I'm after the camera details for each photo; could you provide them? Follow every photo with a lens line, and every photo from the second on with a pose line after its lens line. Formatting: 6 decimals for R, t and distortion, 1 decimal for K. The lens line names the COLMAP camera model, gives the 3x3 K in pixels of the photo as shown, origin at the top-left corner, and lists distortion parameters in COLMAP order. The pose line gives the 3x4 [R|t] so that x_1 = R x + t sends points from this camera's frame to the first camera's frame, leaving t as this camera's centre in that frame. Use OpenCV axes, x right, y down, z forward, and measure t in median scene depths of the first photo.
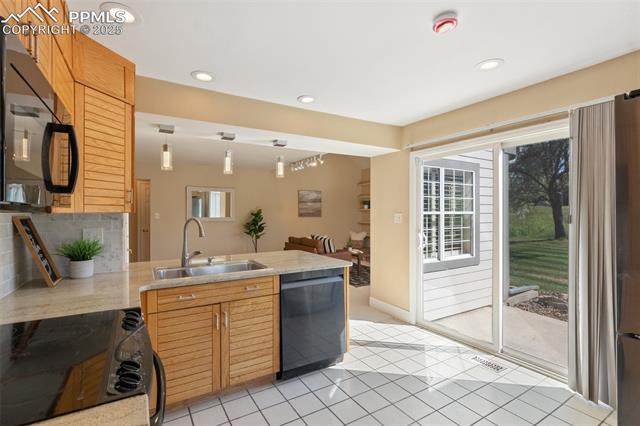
lens RADIAL K [[299.2, 0, 311.2], [0, 299.2, 212.6], [0, 0, 1]] dist [0.000553, 0.000182]
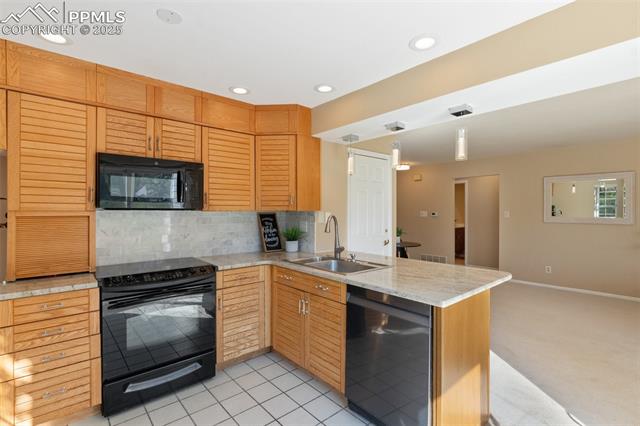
lens RADIAL K [[299.2, 0, 311.2], [0, 299.2, 212.6], [0, 0, 1]] dist [0.000553, 0.000182]
pose [[0.171636, 0.008019, -0.985128, 0.232861], [-0.000182, 0.999967, 0.008108, -0.000855], [0.985160, -0.001212, 0.171631, 0.239282]]
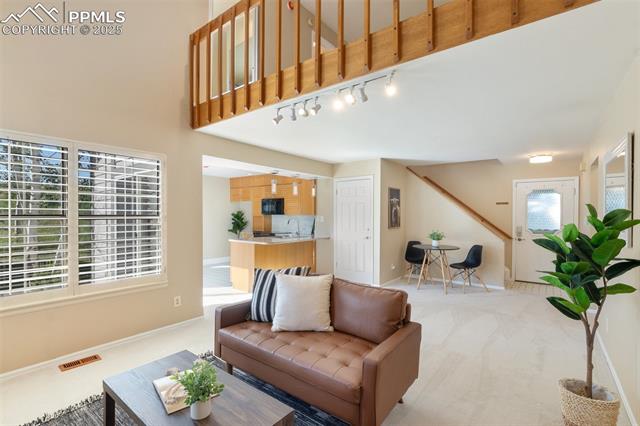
lens RADIAL K [[299.2, 0, 311.2], [0, 299.2, 212.6], [0, 0, 1]] dist [0.000553, 0.000182]
pose [[-0.932601, 0.000063, -0.360910, 0.131255], [0.001644, 0.999990, -0.004072, -0.004446], [0.360906, -0.004391, -0.932592, 1.161256]]
